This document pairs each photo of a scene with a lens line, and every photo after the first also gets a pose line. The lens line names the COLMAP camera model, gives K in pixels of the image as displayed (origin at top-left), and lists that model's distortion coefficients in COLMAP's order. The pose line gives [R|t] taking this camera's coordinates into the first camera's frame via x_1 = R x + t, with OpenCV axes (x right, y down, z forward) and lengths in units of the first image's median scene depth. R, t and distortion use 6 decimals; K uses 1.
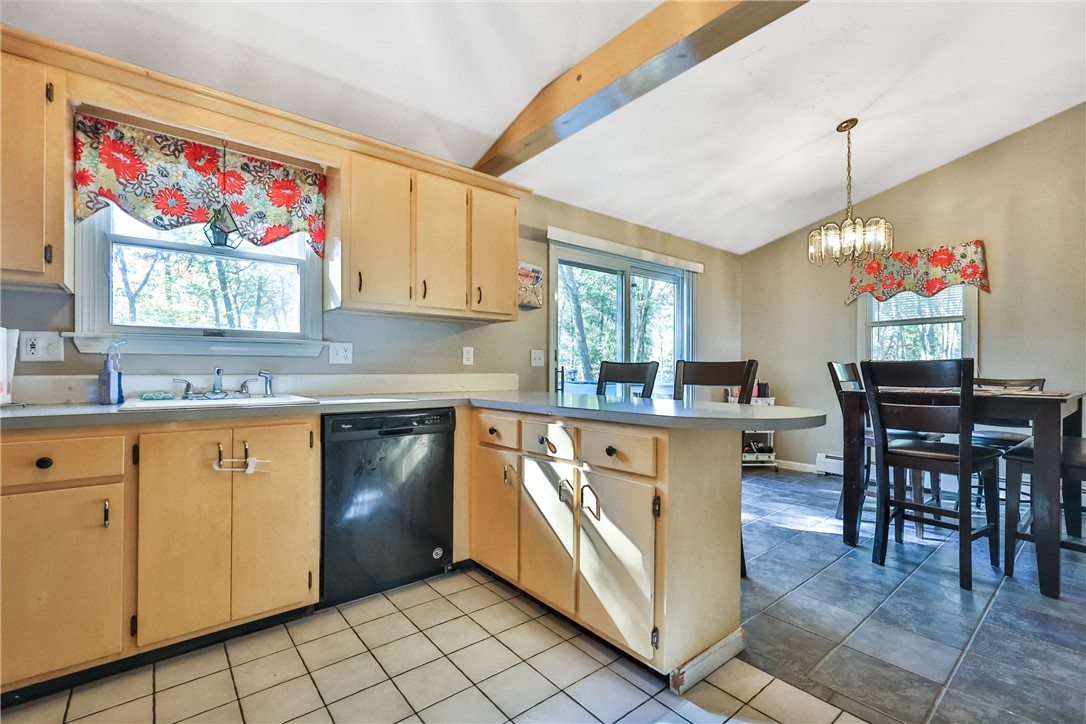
lens RADIAL K [[467.2, 0, 545.3], [0, 467.2, 367.4], [0, 0, 1]] dist [0.000334, 0.000222]
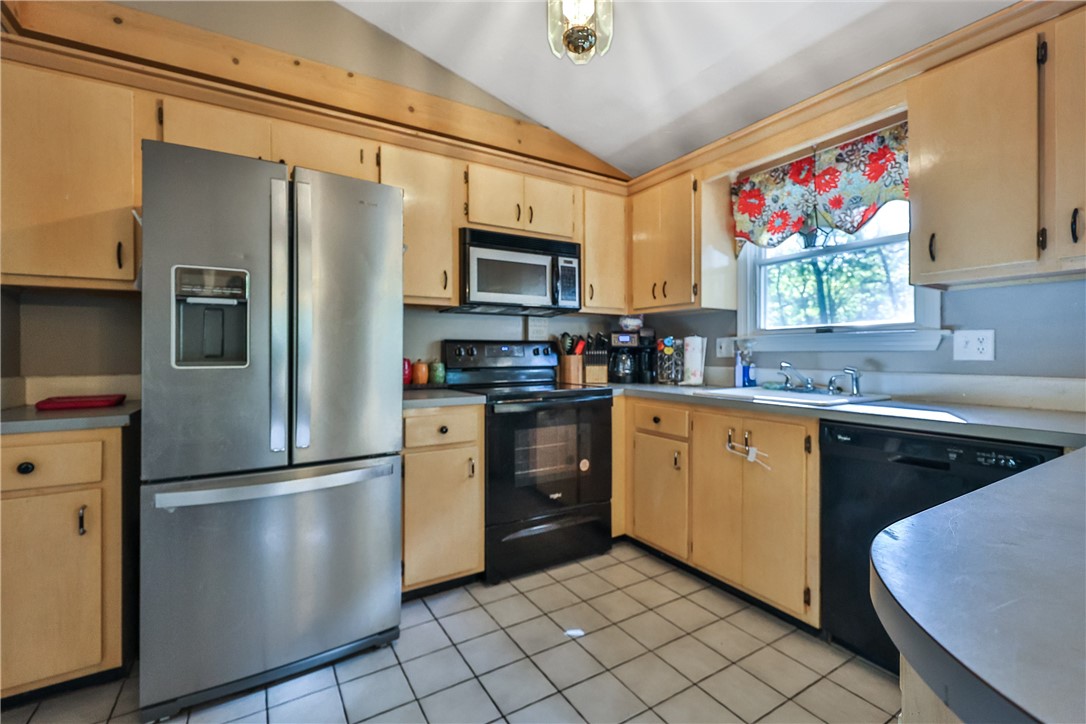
lens RADIAL K [[465.6, 0, 538.2], [0, 465.6, 353.2], [0, 0, 1]] dist [0.000825, -0.000071]
pose [[-0.132149, -0.001312, -0.991229, 0.418997], [0.003486, 0.999992, -0.001789, -0.022068], [0.991224, -0.003692, -0.132143, 0.522276]]
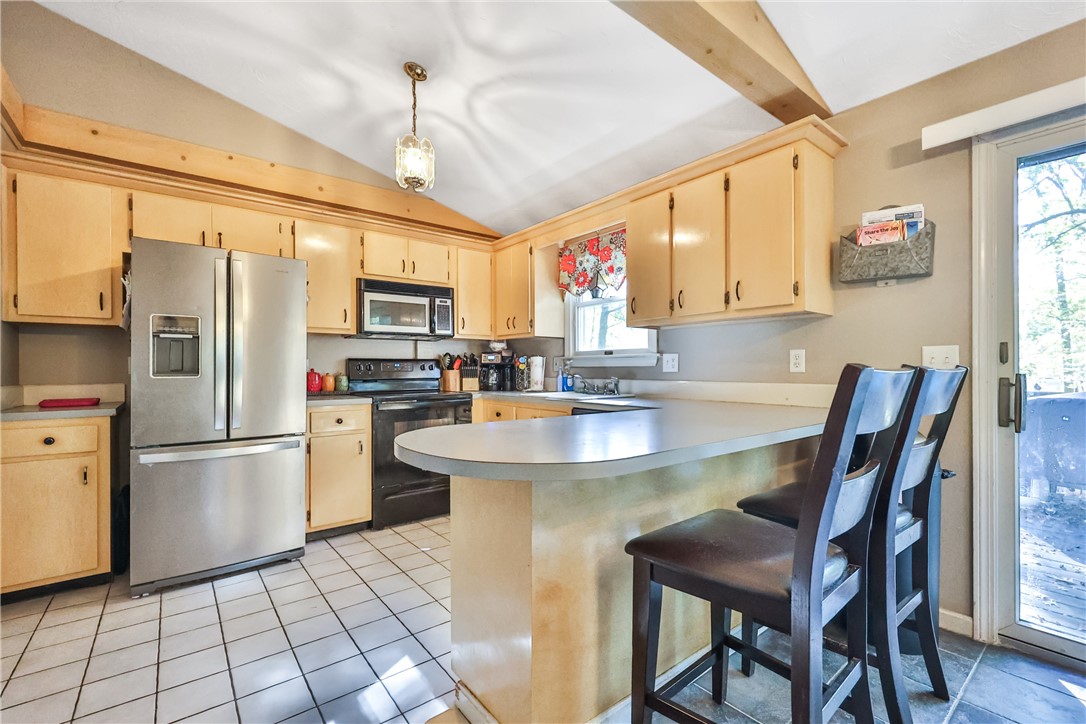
lens RADIAL K [[467.2, 0, 545.3], [0, 467.2, 367.4], [0, 0, 1]] dist [0.000334, 0.000222]
pose [[-0.006730, -0.005199, -0.999964, 0.885509], [0.005876, 0.999969, -0.005238, -0.016666], [0.999960, -0.005911, -0.006699, 0.824893]]
